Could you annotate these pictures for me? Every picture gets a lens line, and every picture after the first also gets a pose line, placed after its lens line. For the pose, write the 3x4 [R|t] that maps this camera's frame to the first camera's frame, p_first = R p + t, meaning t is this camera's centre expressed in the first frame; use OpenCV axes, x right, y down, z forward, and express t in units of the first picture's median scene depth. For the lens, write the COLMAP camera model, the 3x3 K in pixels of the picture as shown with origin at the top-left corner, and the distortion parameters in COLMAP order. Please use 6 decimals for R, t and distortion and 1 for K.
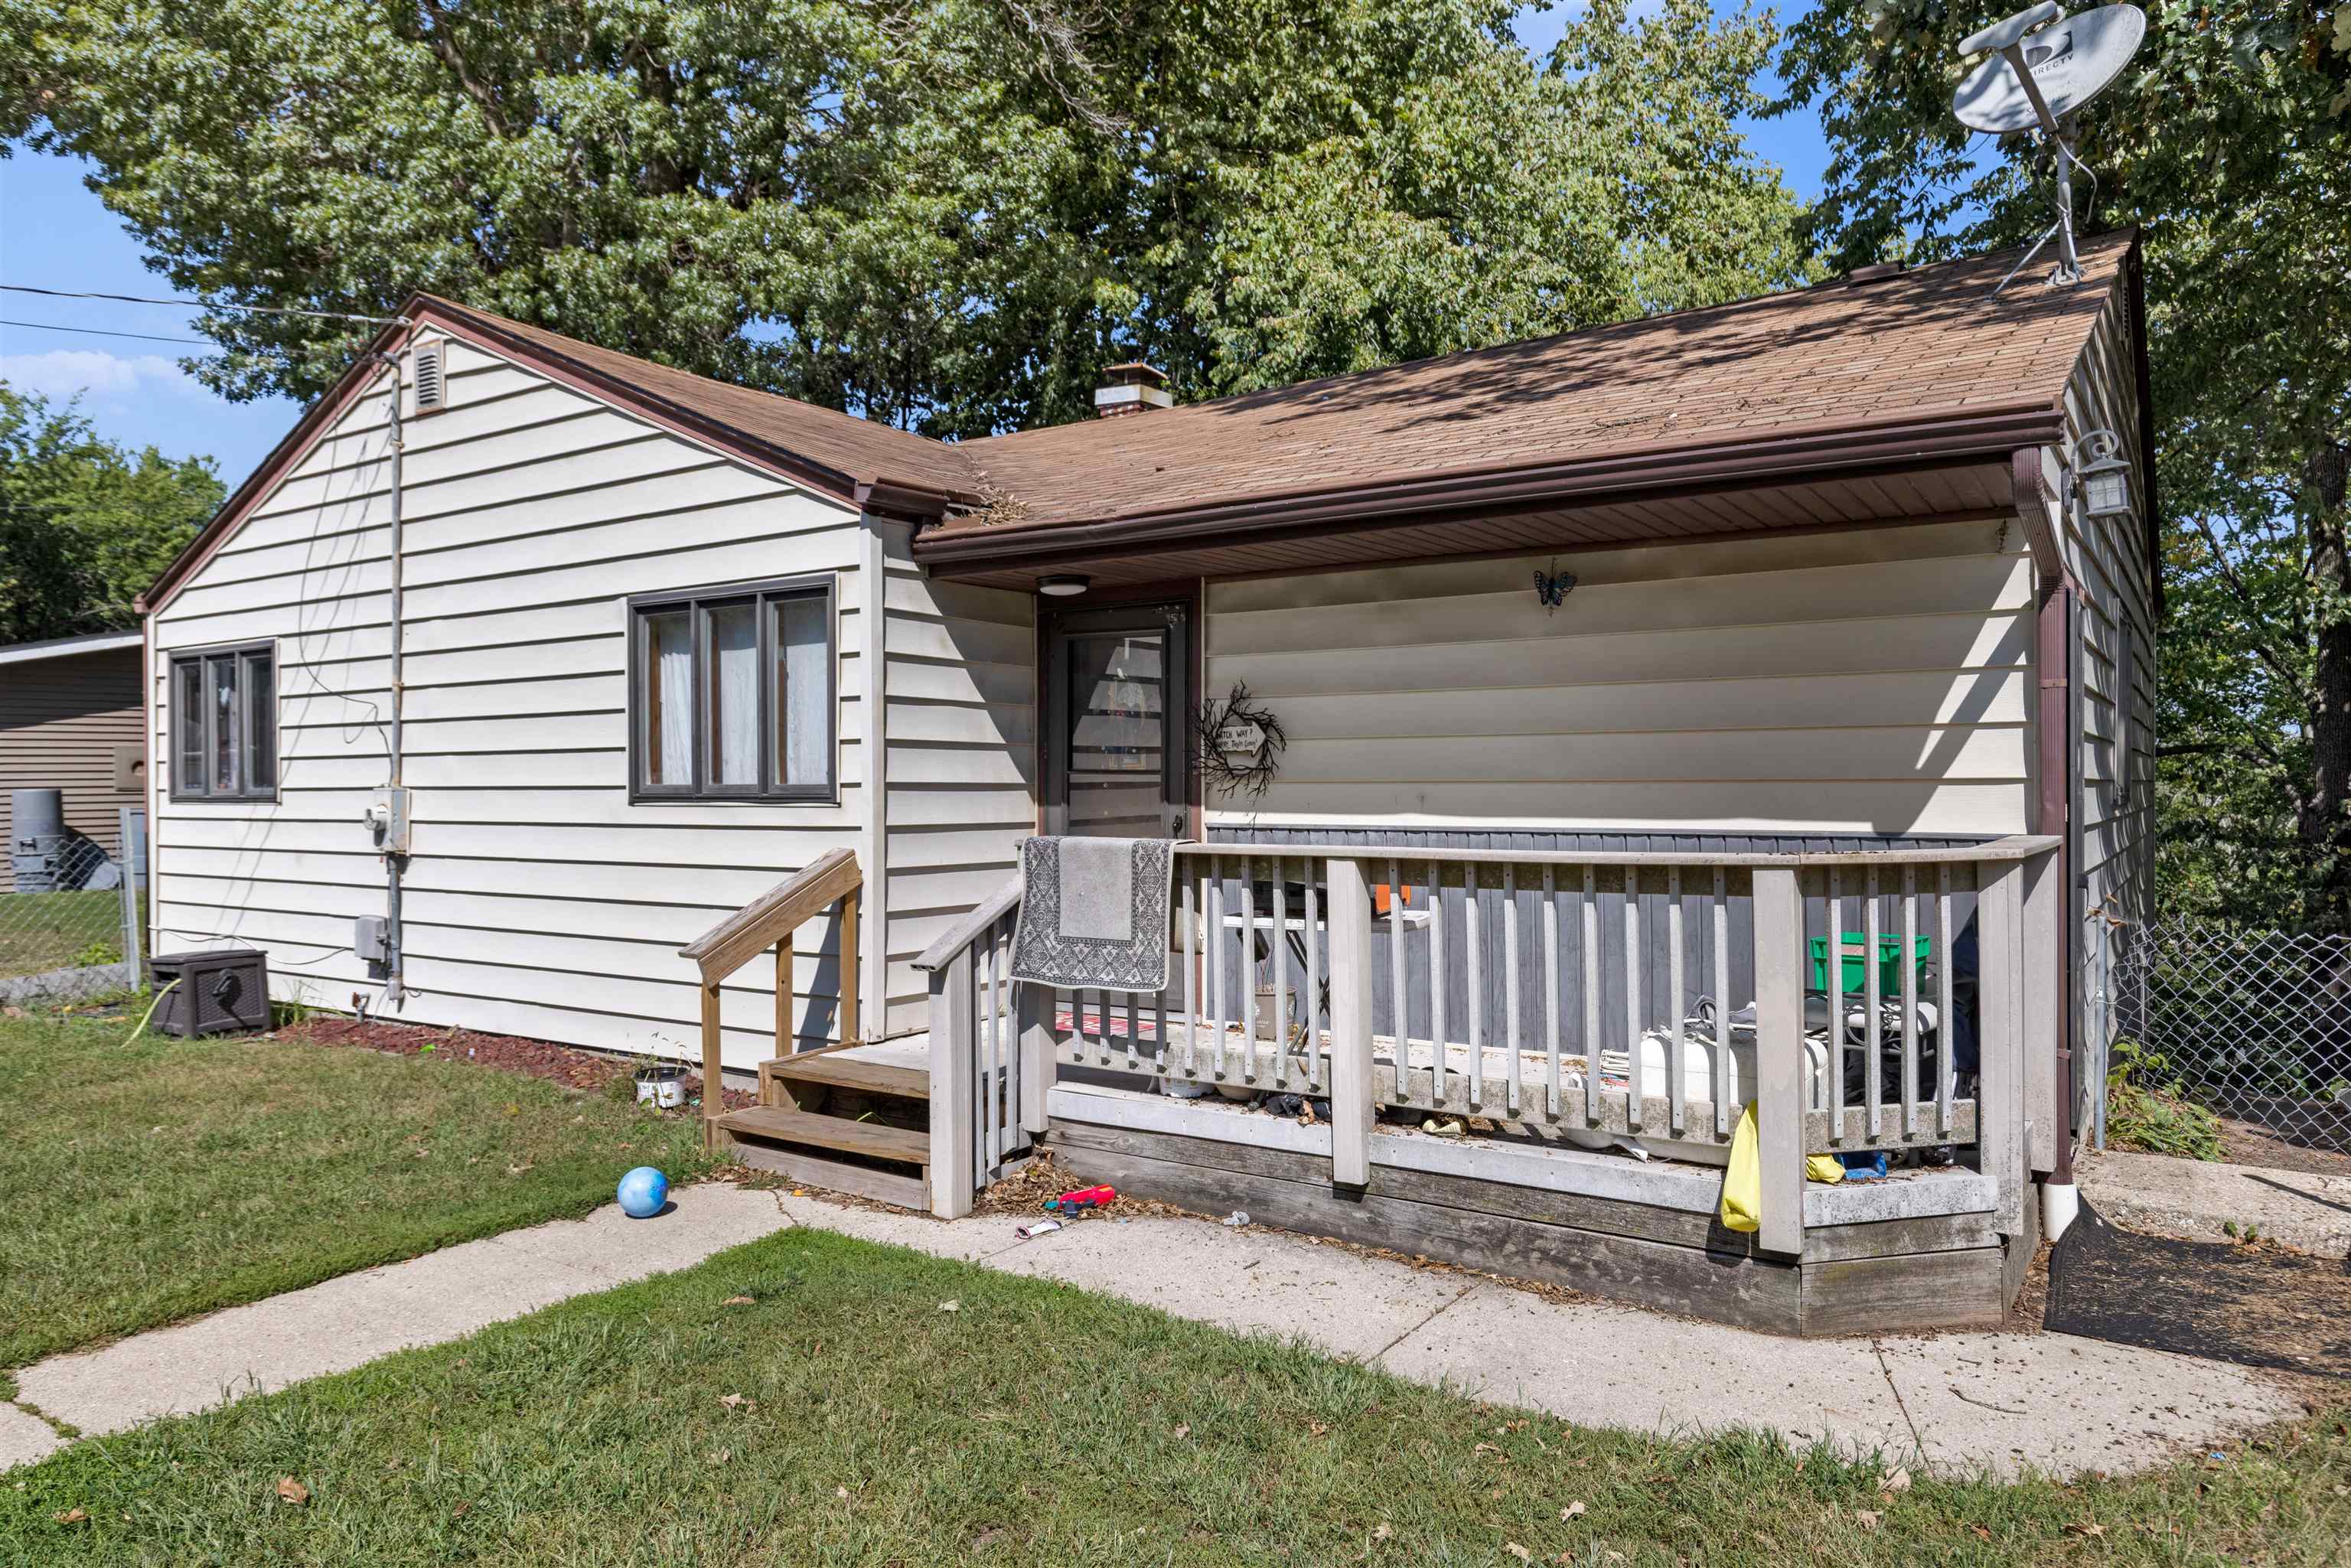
lens RADIAL K [[1555.7, 0, 1174.6], [0, 1555.7, 788.2], [0, 0, 1]] dist [-0.003314, -0.000016]
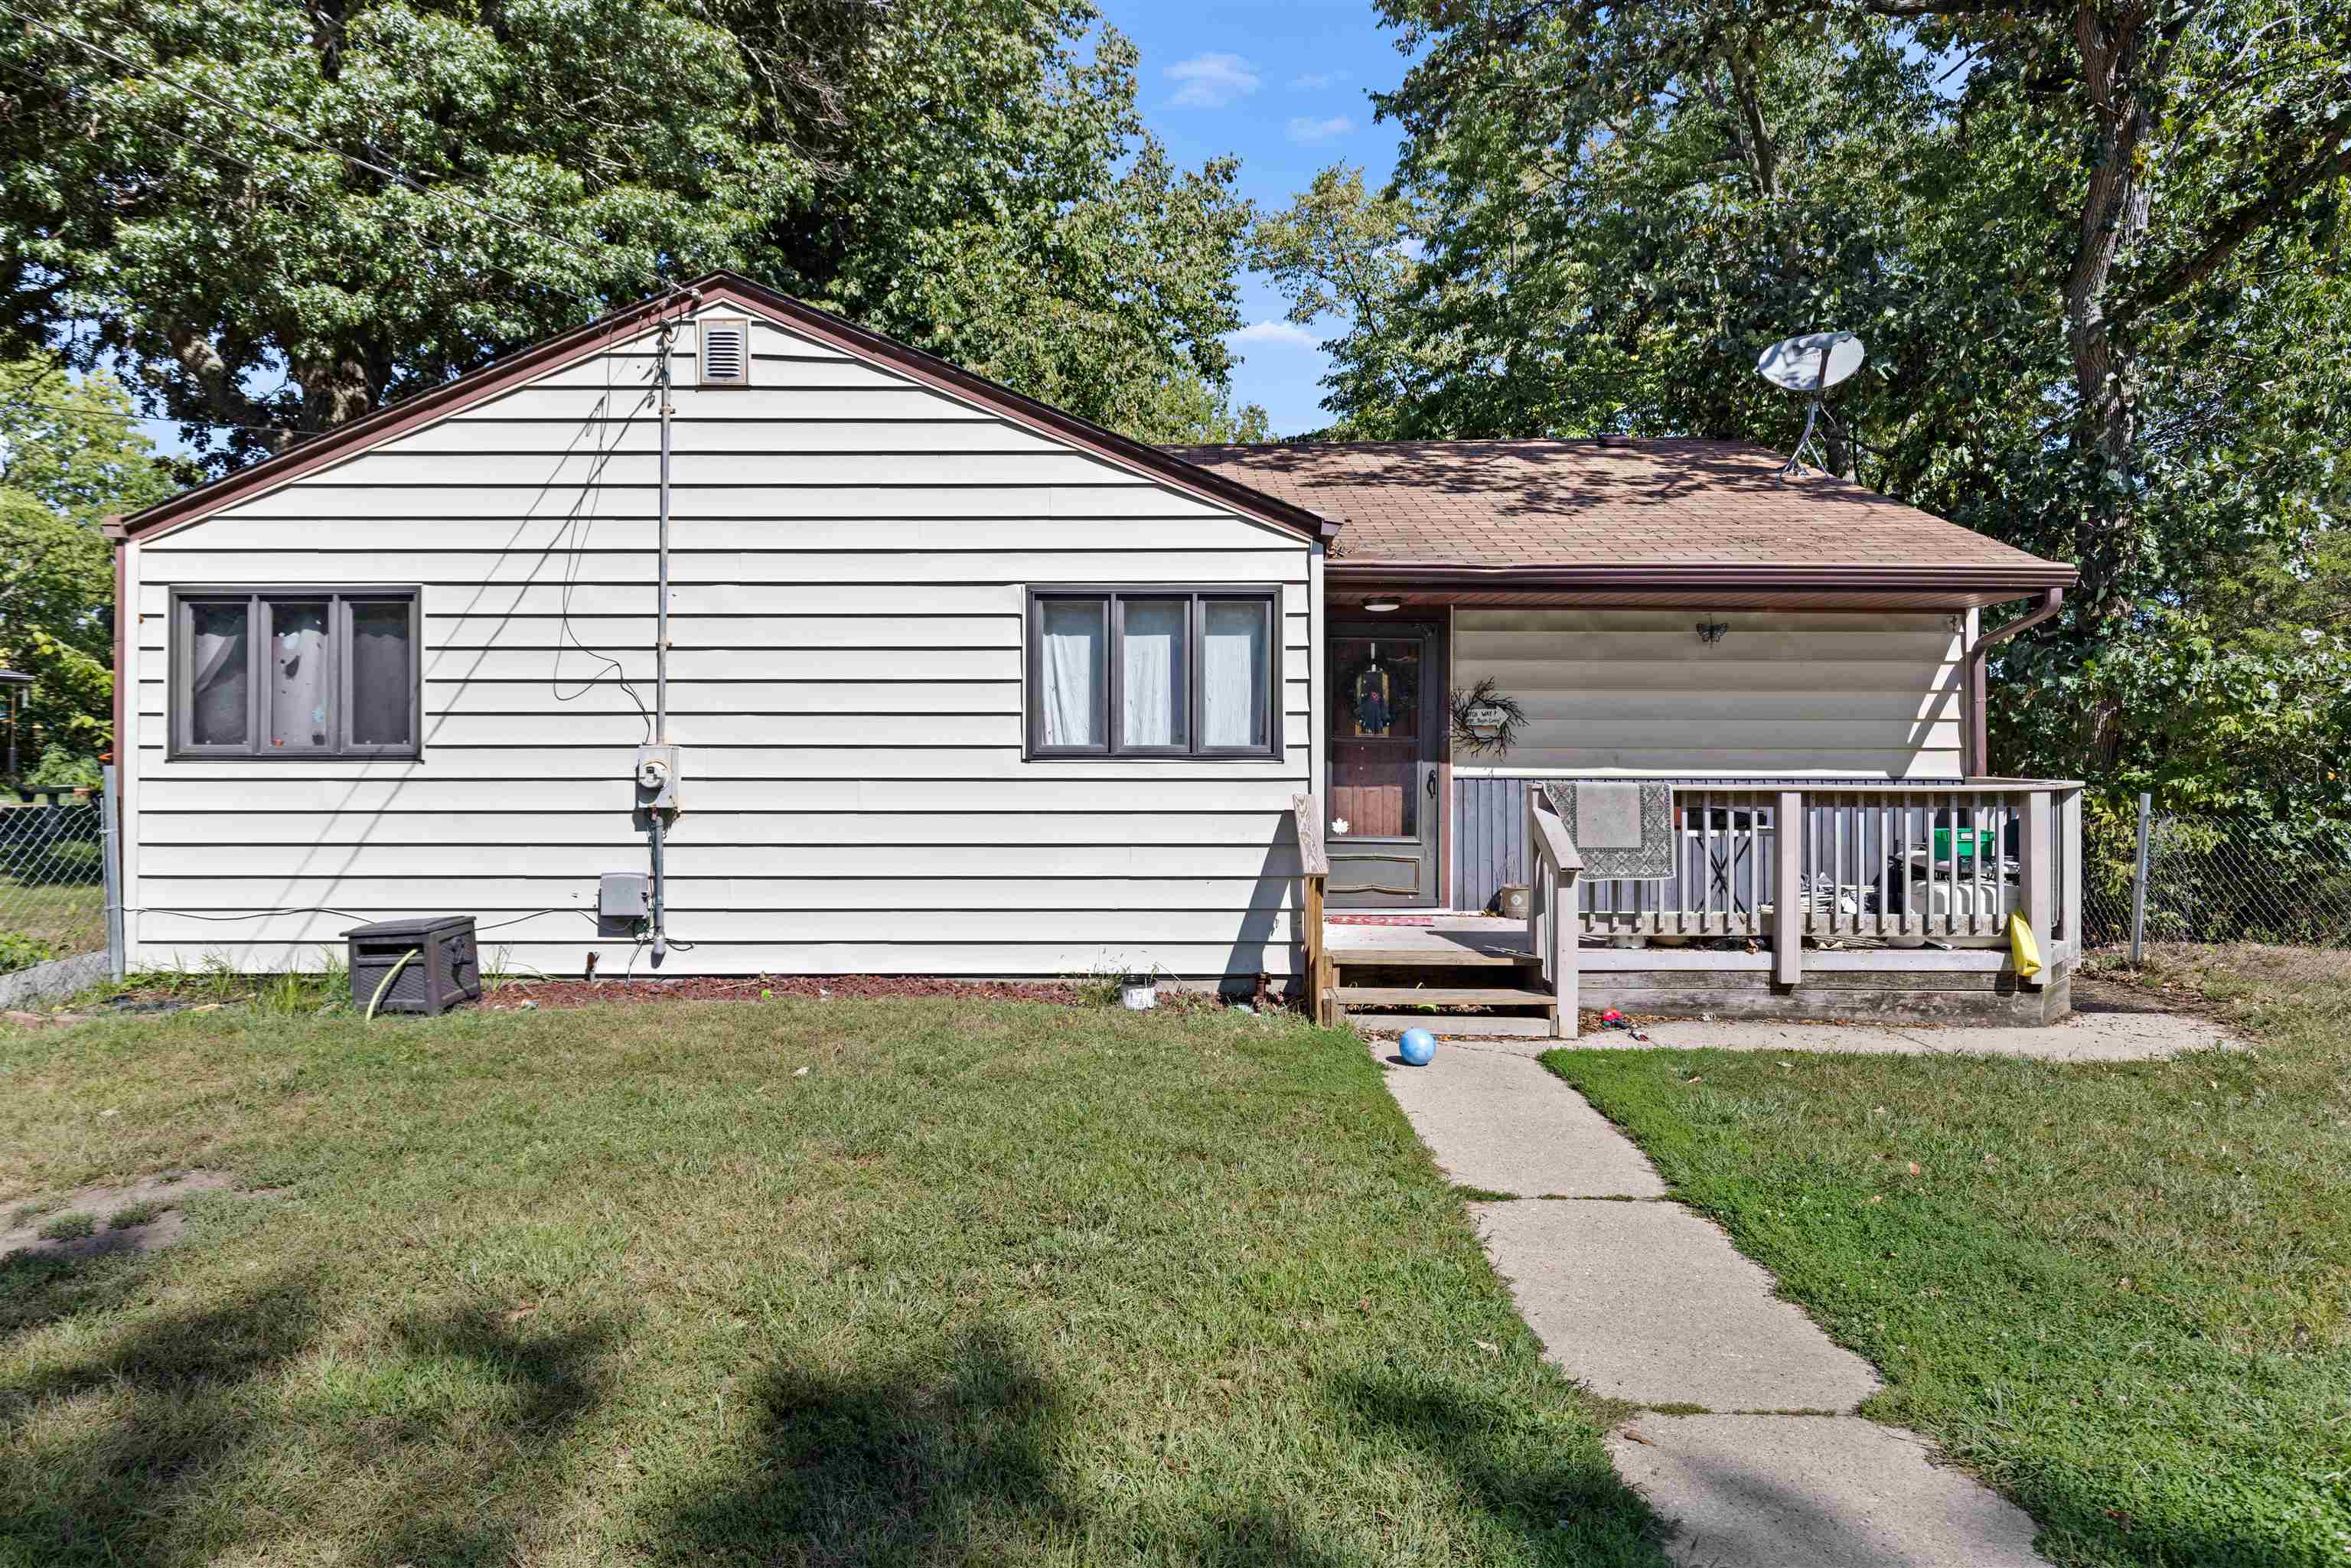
lens RADIAL K [[1337.7, 0, 1164.5], [0, 1337.7, 734.1], [0, 0, 1]] dist [-0.001169, 0.000216]
pose [[0.831694, 0.013606, 0.555068, -0.866053], [-0.004203, 0.999825, -0.018211, 0.008022], [-0.555219, 0.012813, 0.831606, 0.112079]]
